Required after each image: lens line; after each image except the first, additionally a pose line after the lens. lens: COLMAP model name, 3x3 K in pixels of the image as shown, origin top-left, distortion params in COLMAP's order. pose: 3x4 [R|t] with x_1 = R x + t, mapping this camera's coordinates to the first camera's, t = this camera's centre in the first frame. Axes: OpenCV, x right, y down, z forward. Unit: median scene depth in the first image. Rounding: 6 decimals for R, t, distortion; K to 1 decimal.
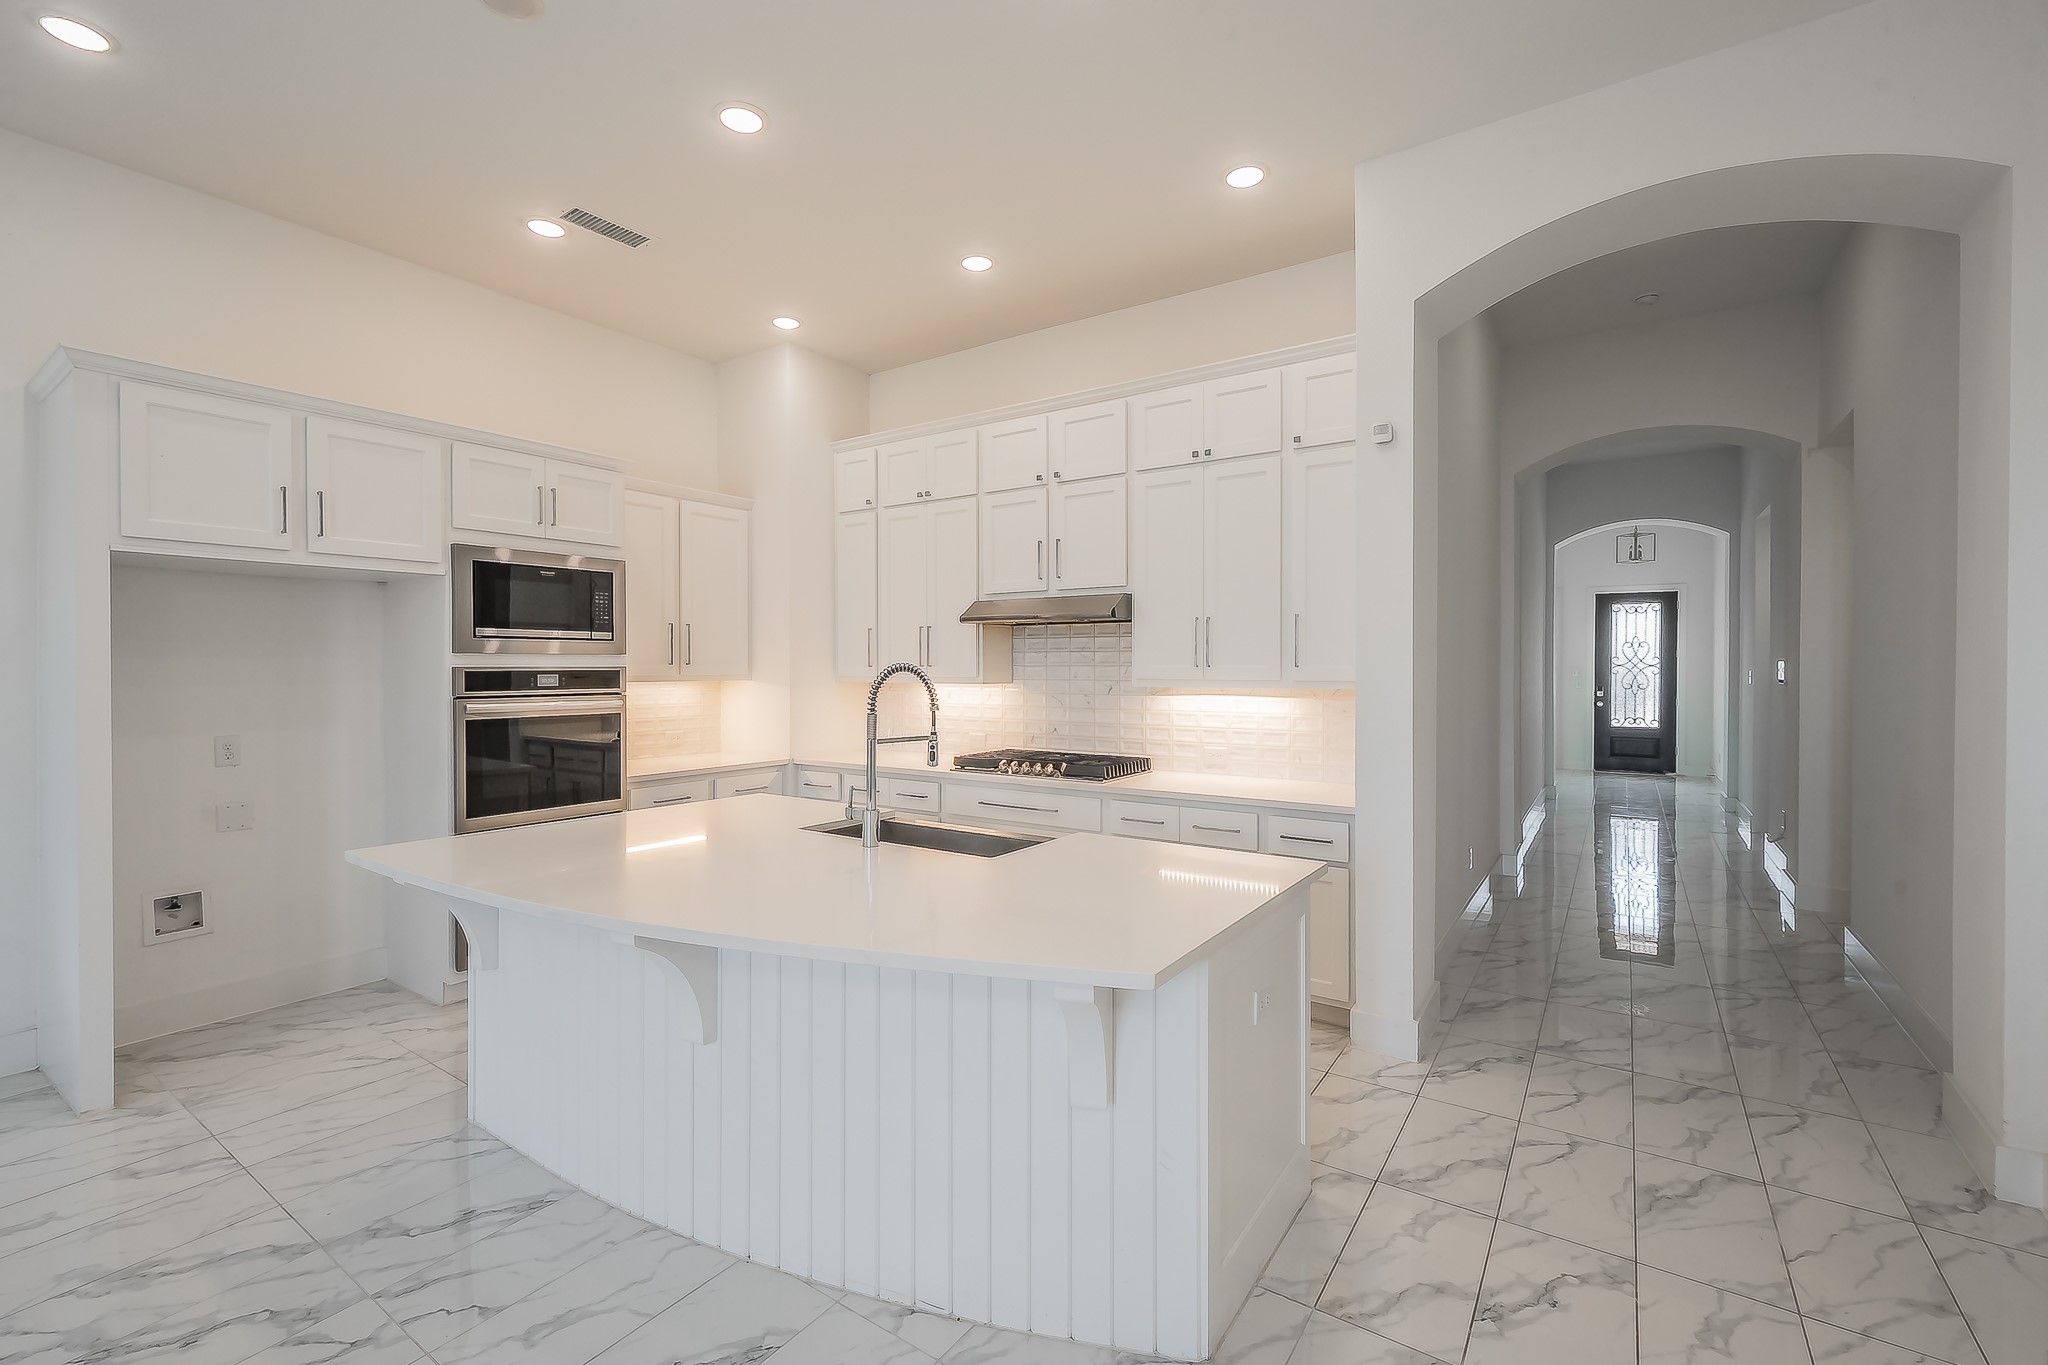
lens RADIAL K [[872.0, 0, 1022.4], [0, 872.0, 674.3], [0, 0, 1]] dist [-0.000413, -0.000281]
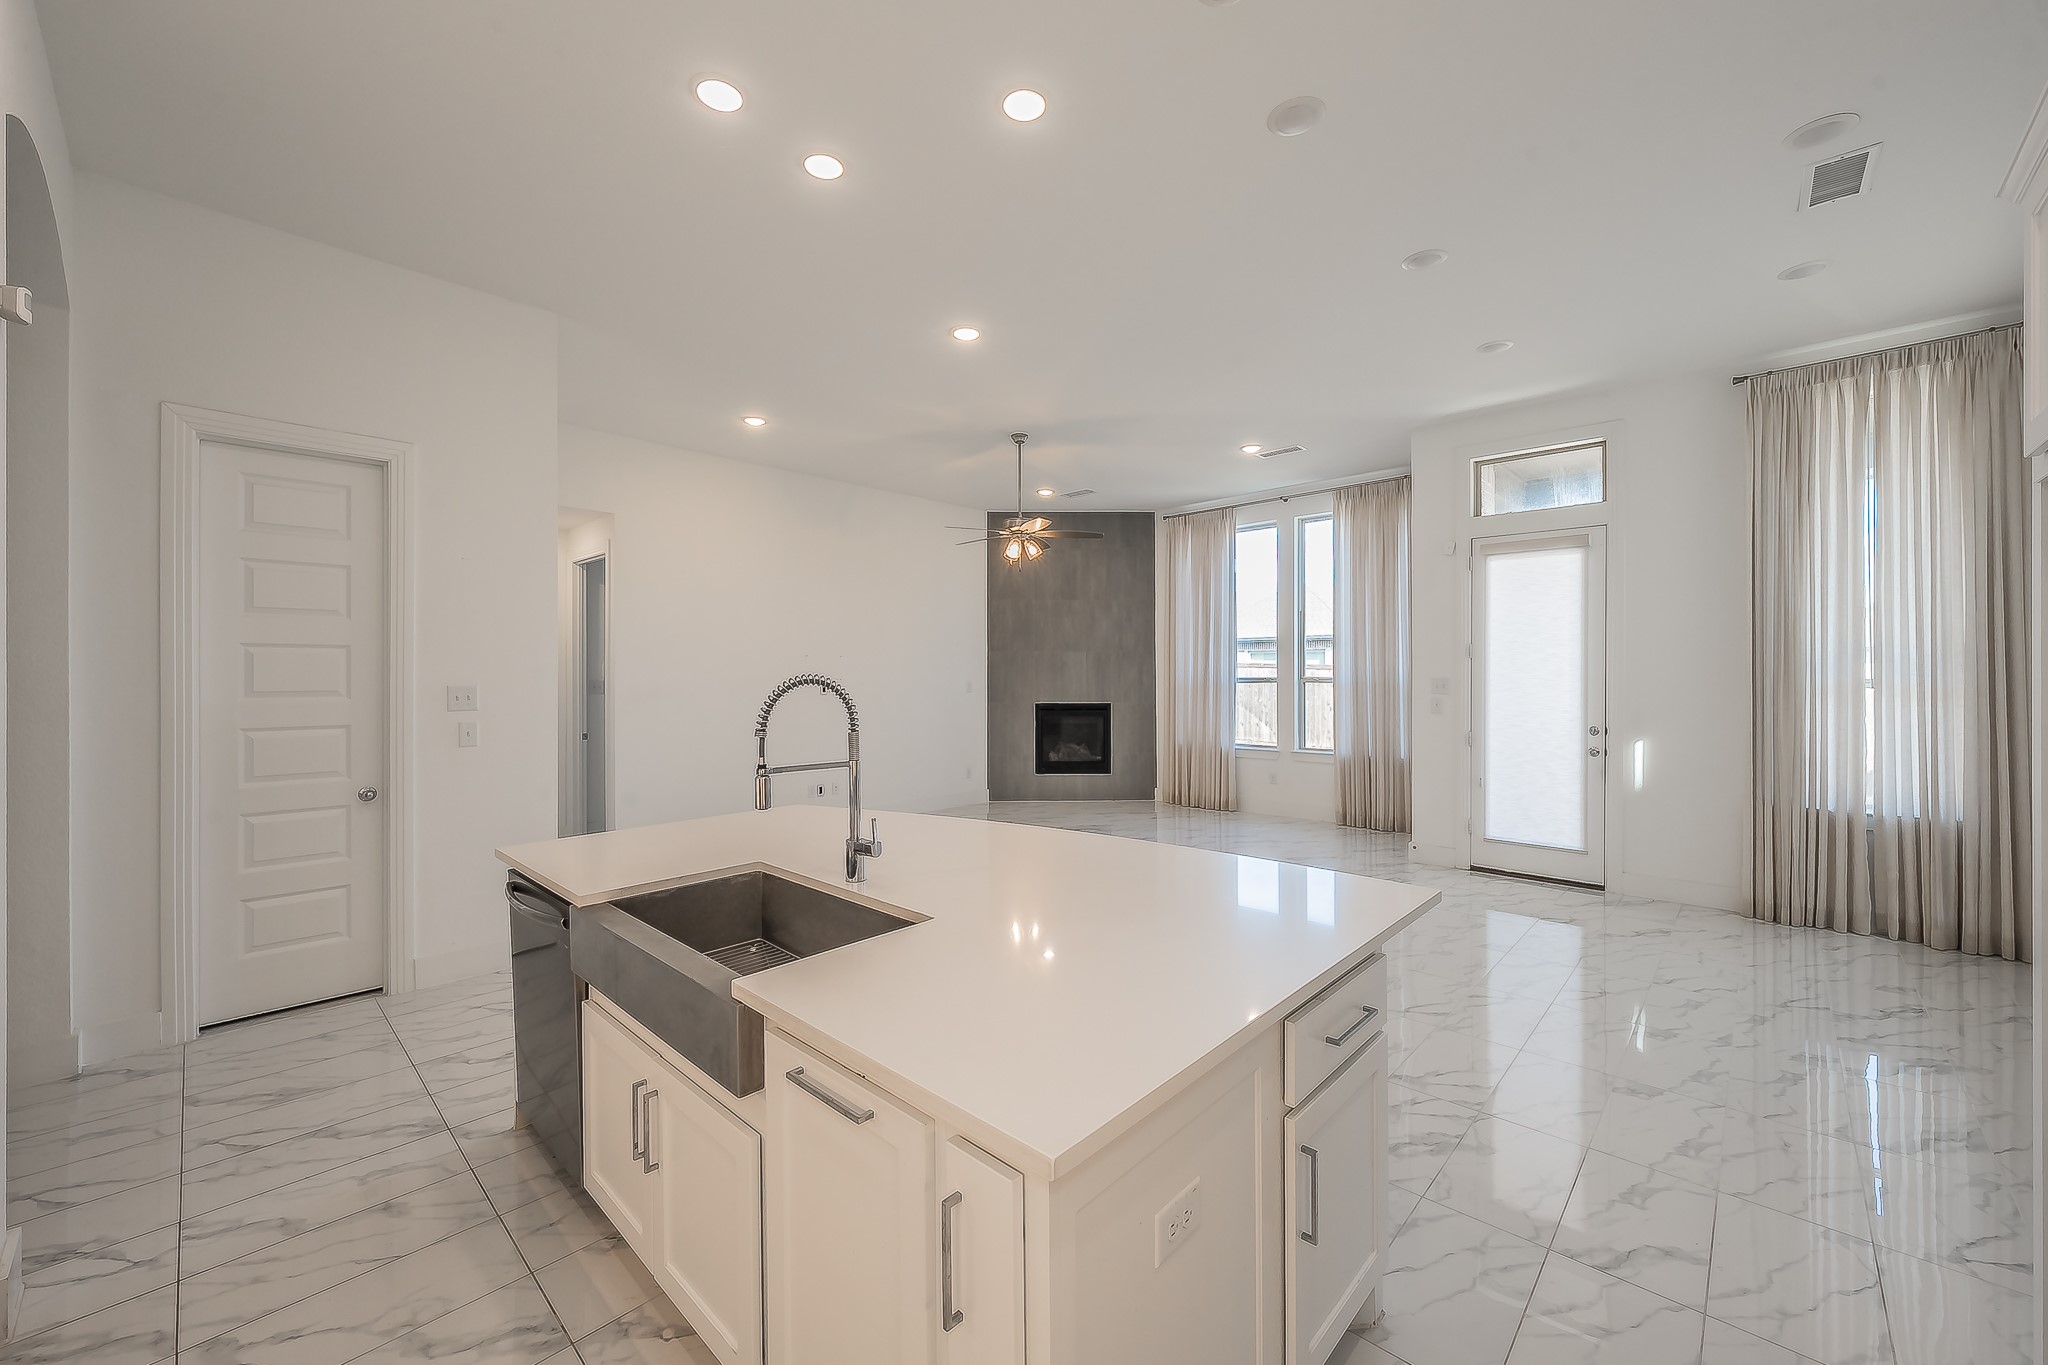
lens RADIAL K [[783.1, 0, 1002.9], [0, 783.1, 675.2], [0, 0, 1]] dist [-0.000327, 0.000040]
pose [[-0.983489, 0.002670, 0.180947, -0.296008], [0.004609, 0.999936, 0.010299, -0.013329], [-0.180908, 0.010963, -0.983439, 1.115306]]
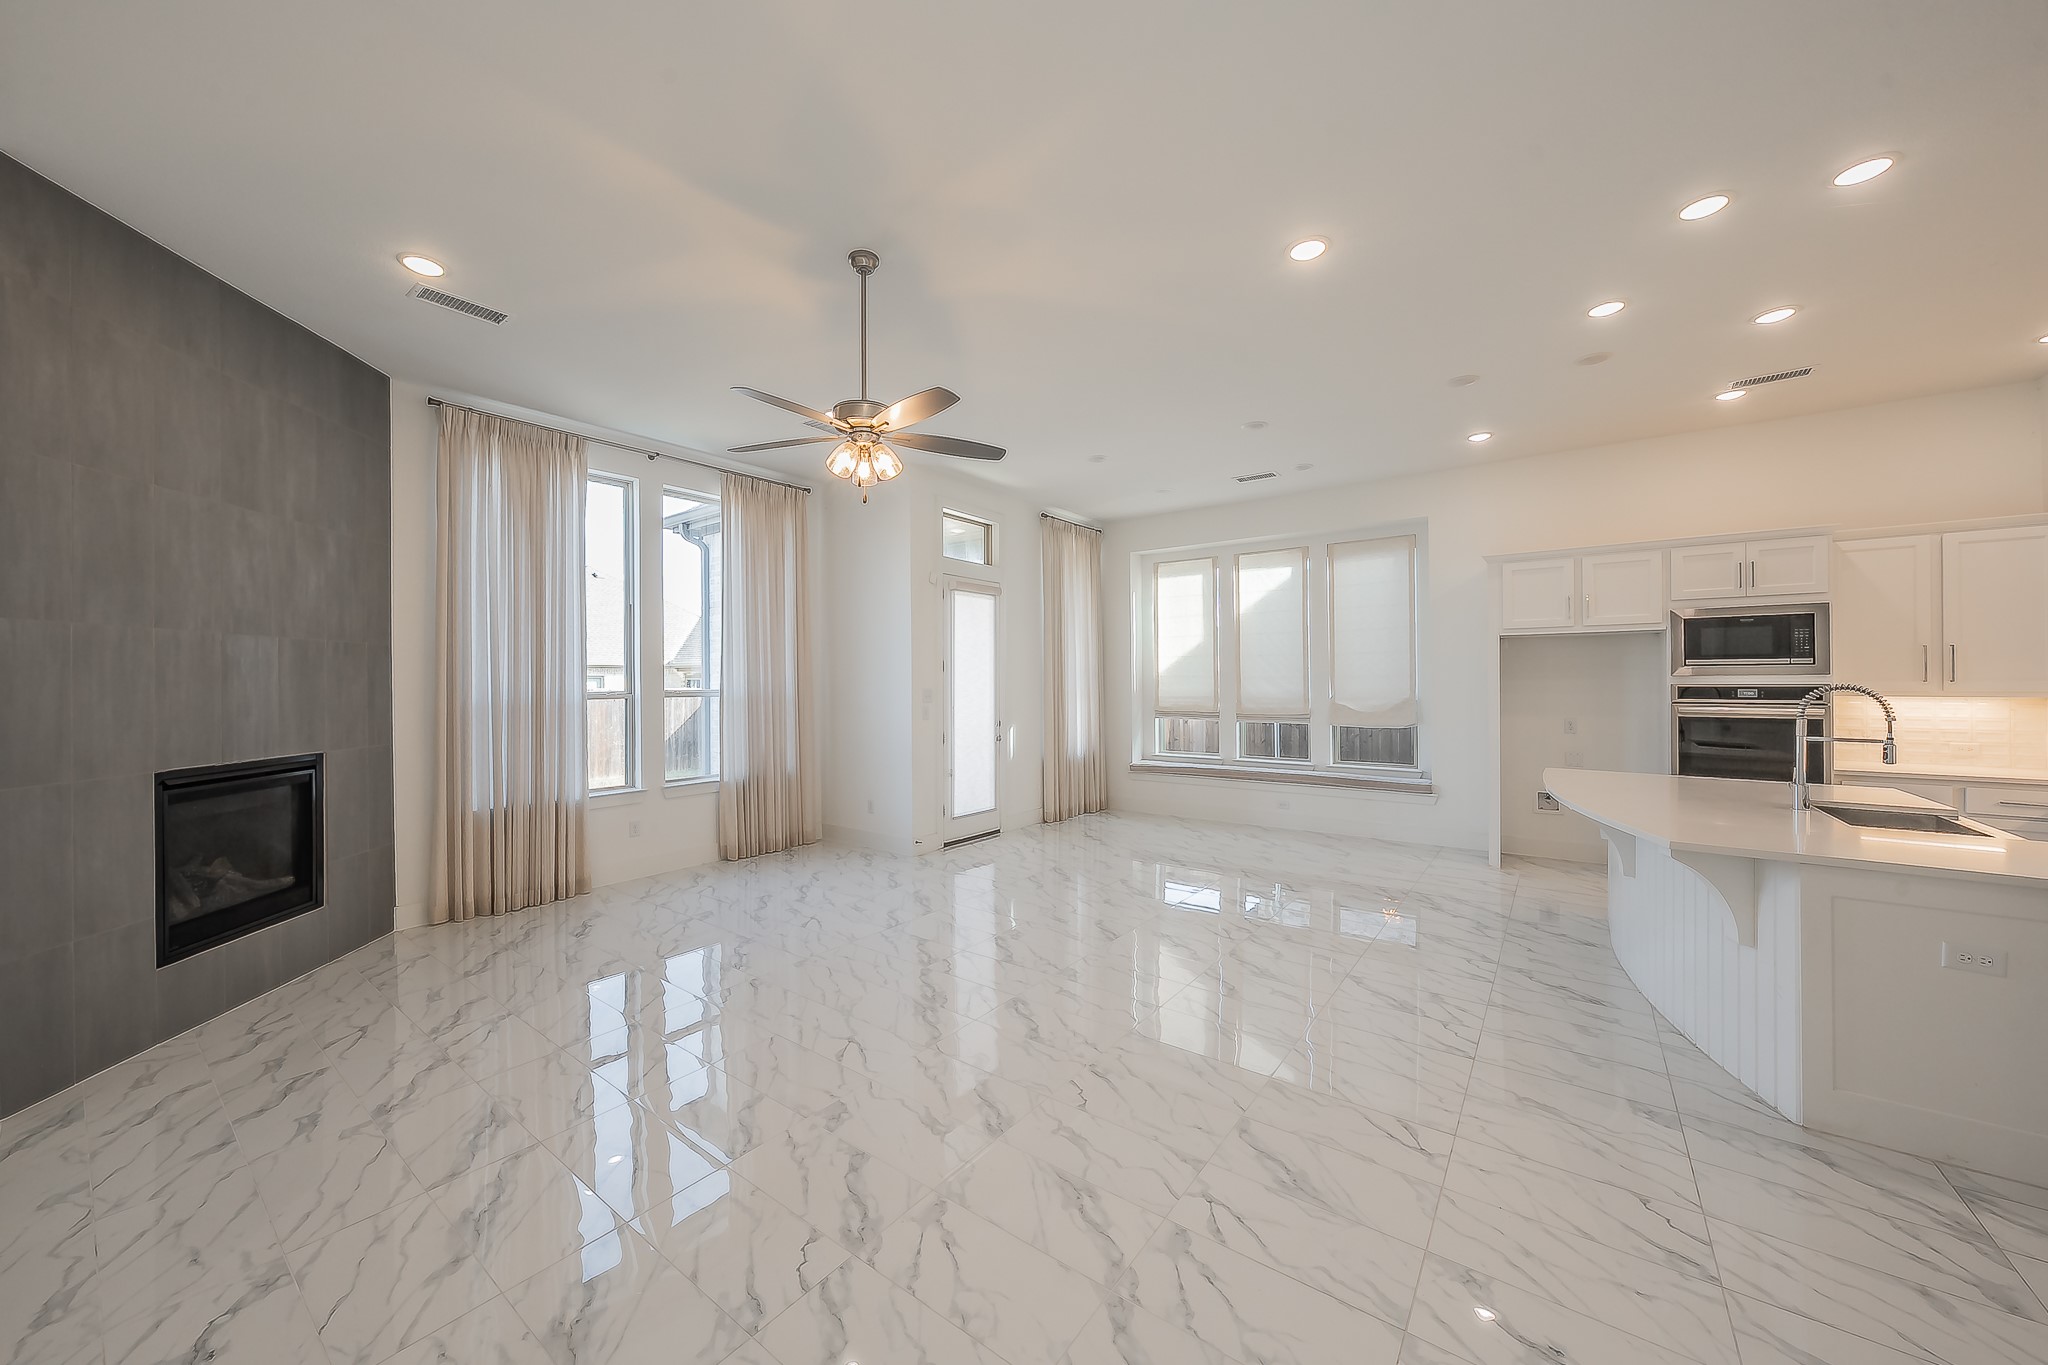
lens RADIAL K [[747.9, 0, 1009.8], [0, 747.9, 676.7], [0, 0, 1]] dist [-0.001726, 0.000196]
pose [[-0.048324, -0.004813, -0.998820, 0.723340], [-0.005088, 0.999977, -0.004573, -0.008335], [0.998819, 0.004861, -0.048347, -0.167774]]
